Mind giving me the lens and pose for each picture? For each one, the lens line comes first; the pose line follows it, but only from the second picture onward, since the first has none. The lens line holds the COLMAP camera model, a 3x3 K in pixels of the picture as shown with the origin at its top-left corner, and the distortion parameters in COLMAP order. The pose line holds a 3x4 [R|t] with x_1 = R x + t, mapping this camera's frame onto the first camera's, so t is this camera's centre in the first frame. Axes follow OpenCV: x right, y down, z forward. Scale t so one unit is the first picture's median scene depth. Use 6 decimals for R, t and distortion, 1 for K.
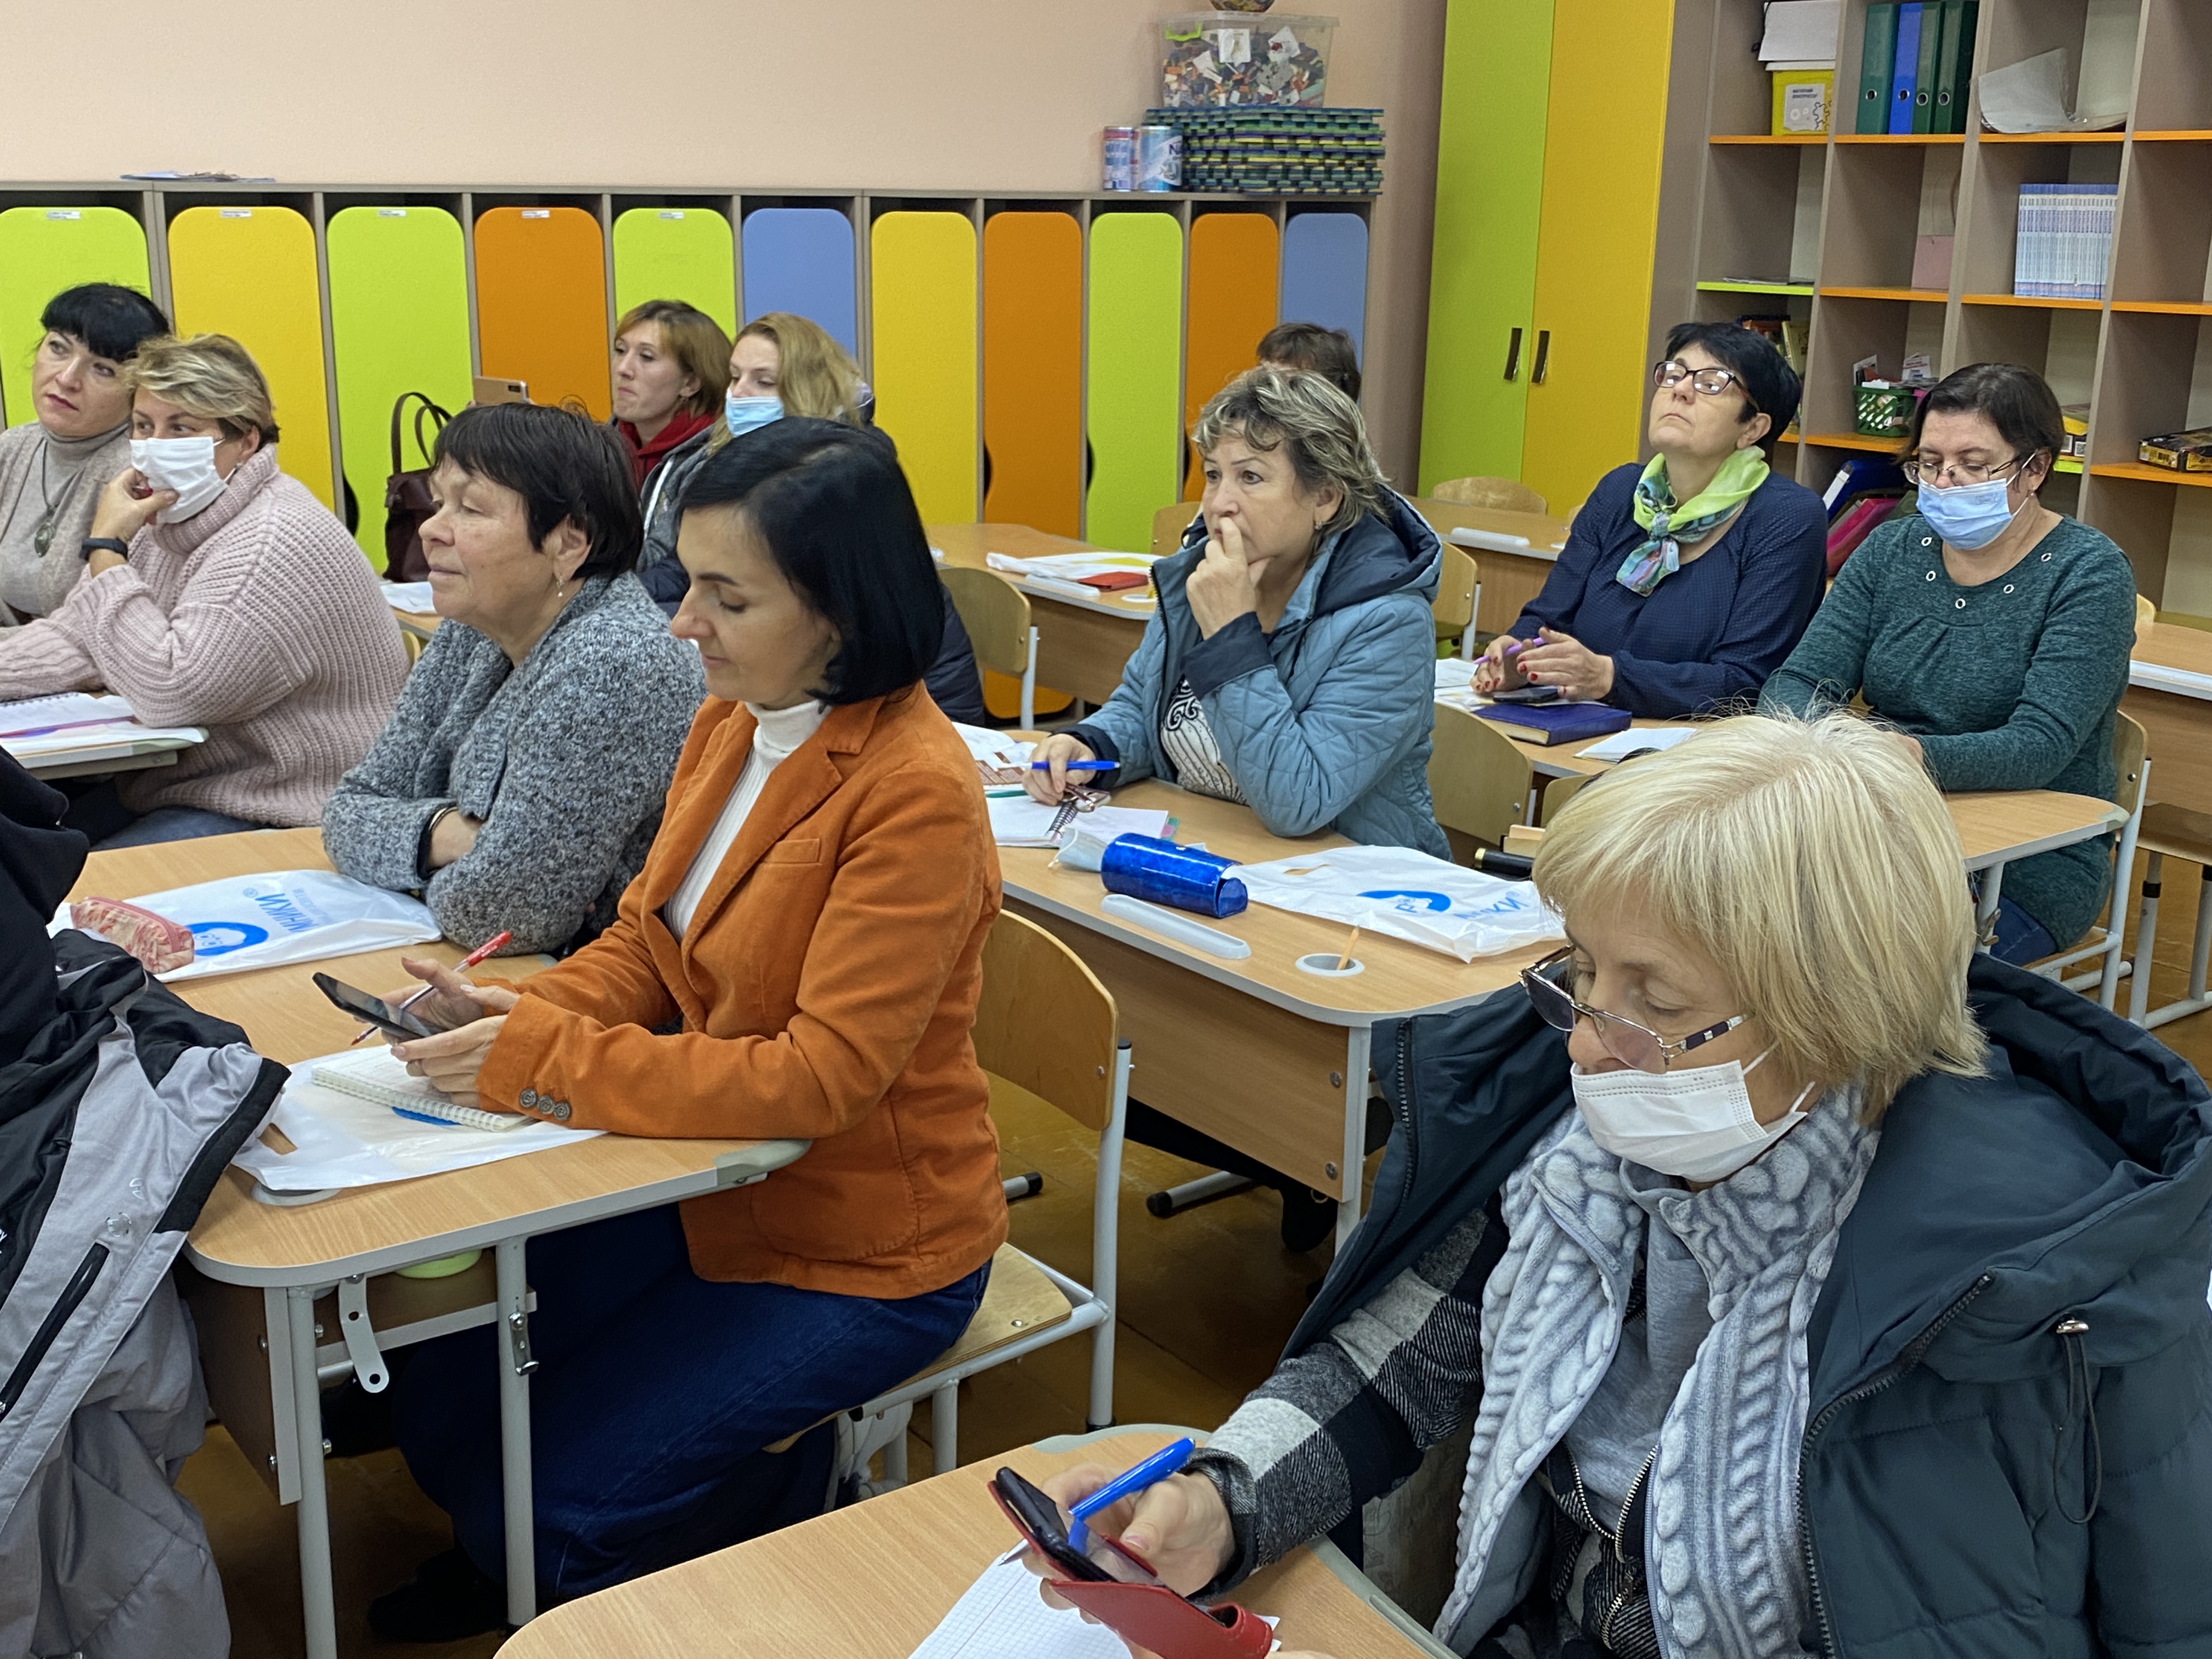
lens RADIAL K [[2362.7, 0, 1133.1], [0, 2362.7, 823.4], [0, 0, 1]] dist [0.151124, -0.390621]
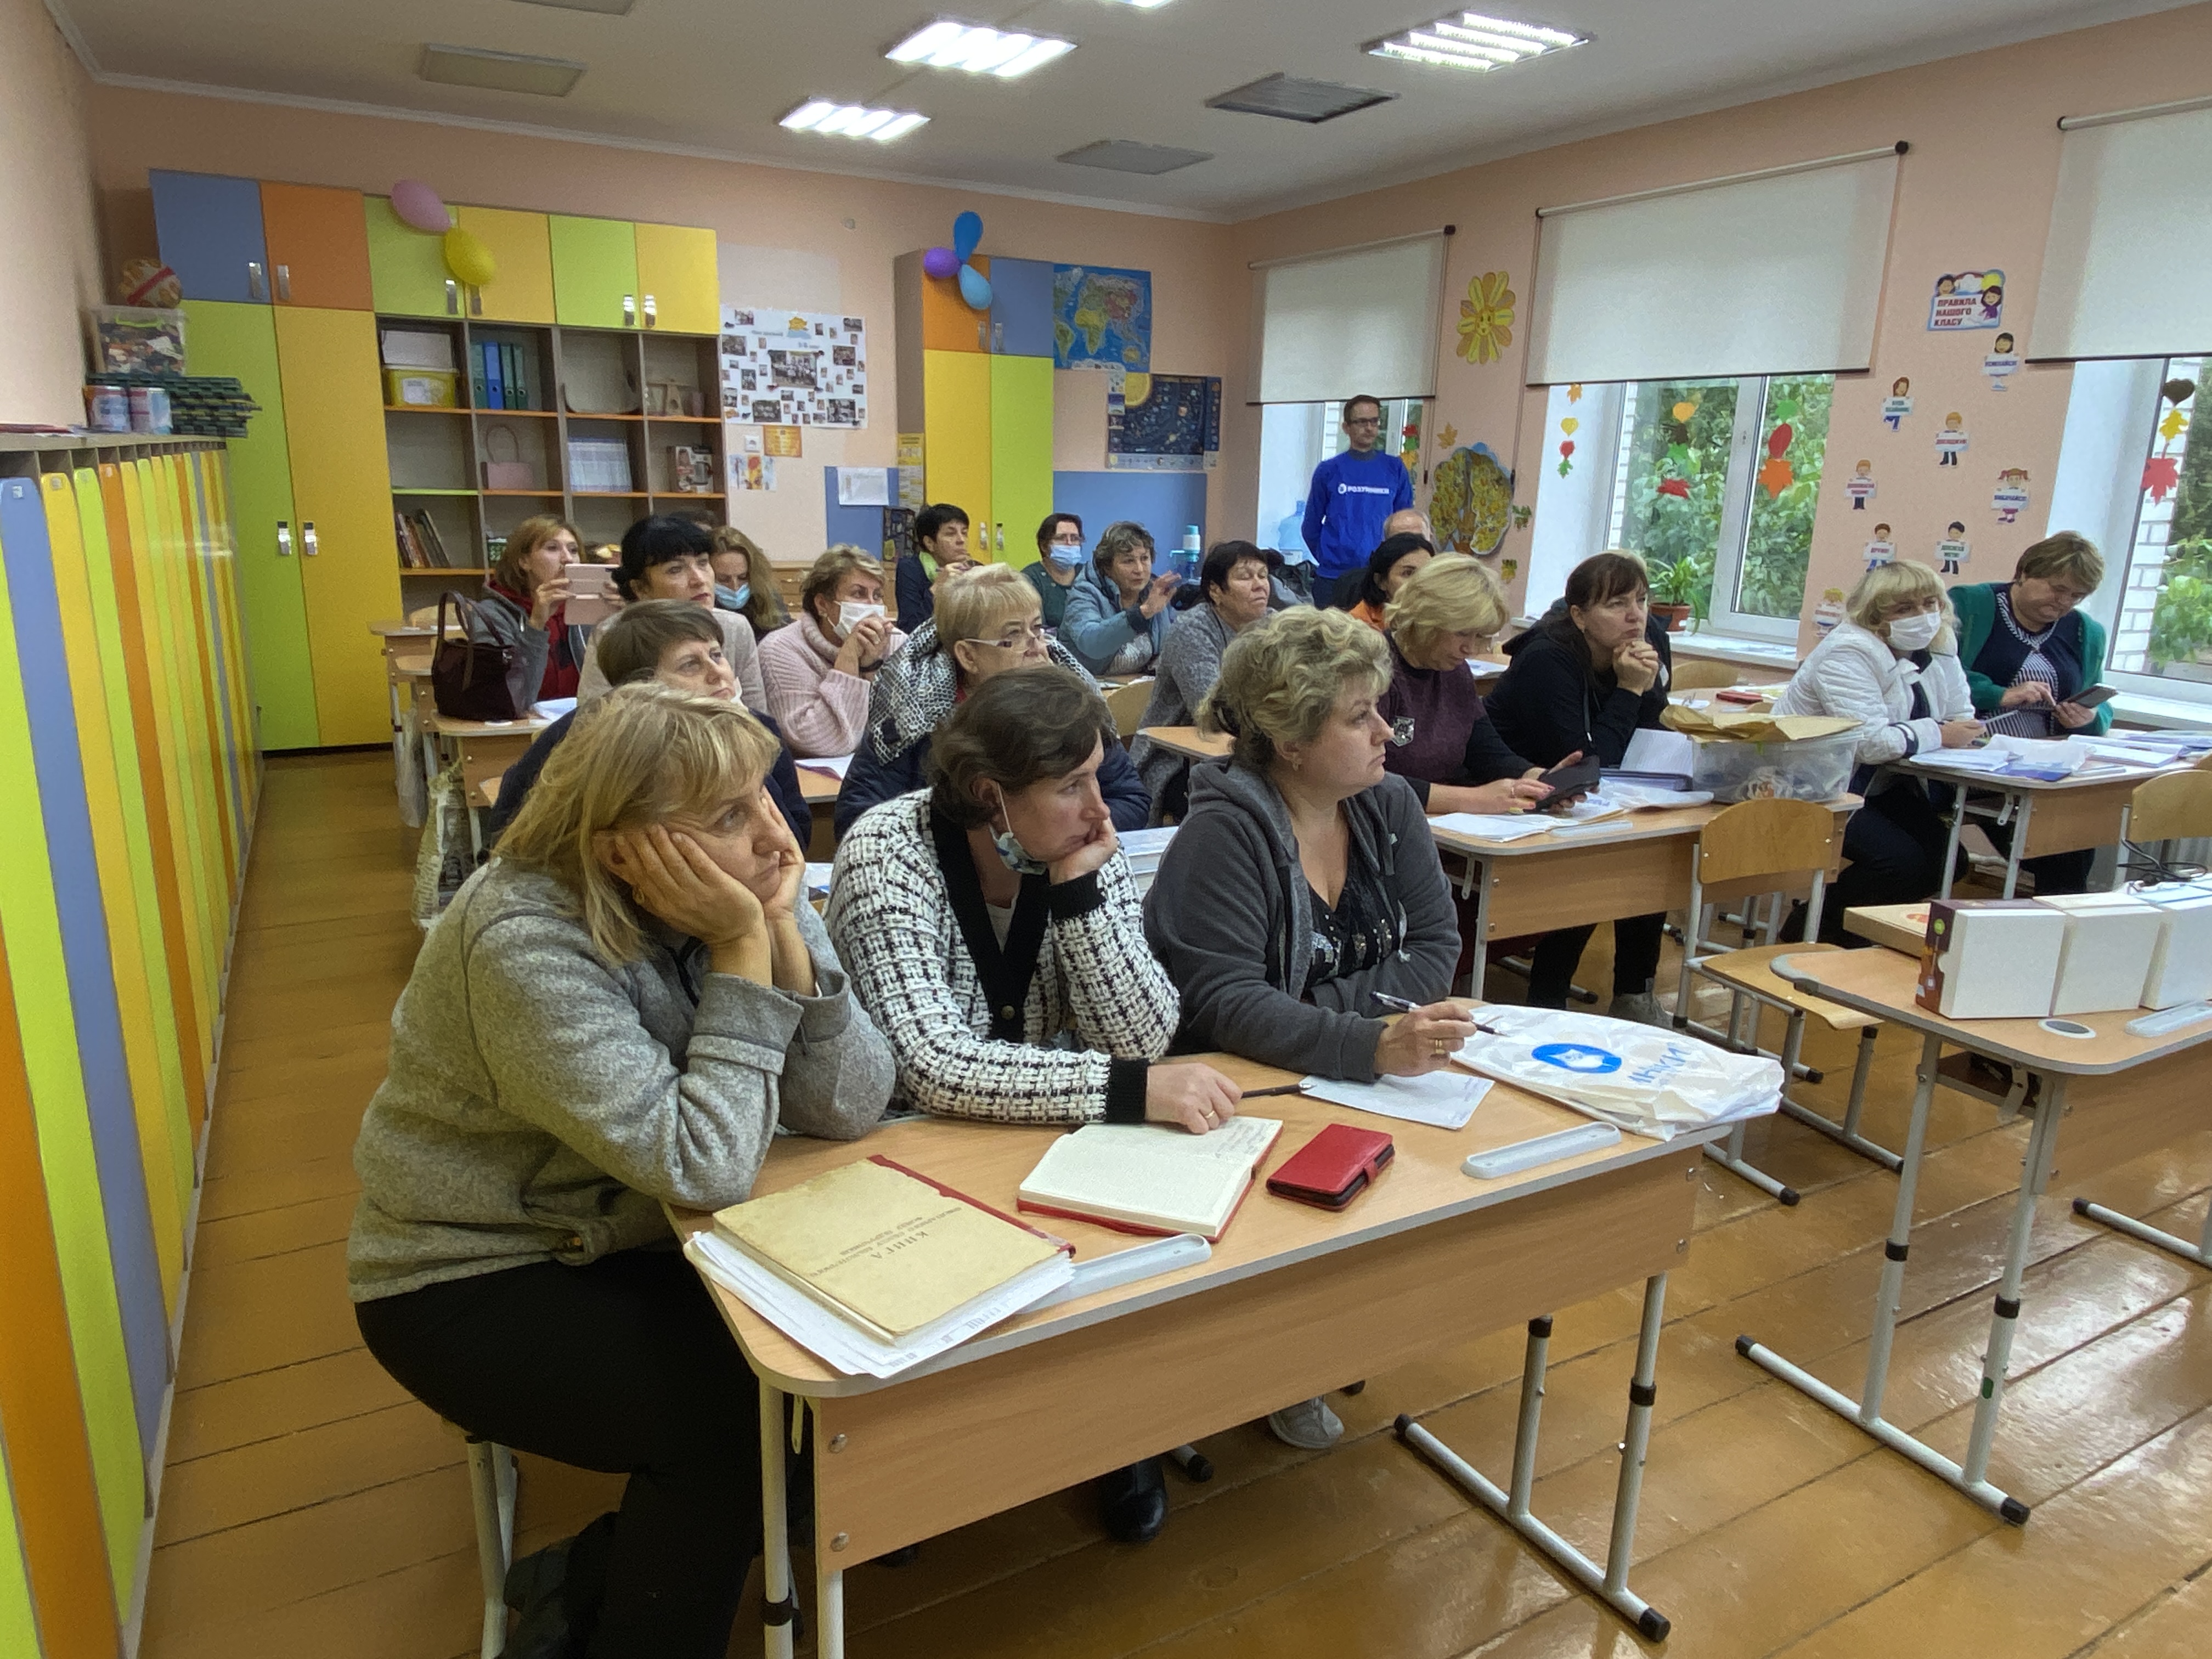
lens RADIAL K [[1443.4, 0, 1104.1], [0, 1443.4, 834.4], [0, 0, 1]] dist [0.079681, -0.096404]
pose [[0.151849, -0.254623, 0.955044, -1.620531], [0.236421, 0.947557, 0.215037, -0.199672], [-0.959712, 0.193140, 0.204084, 0.700404]]
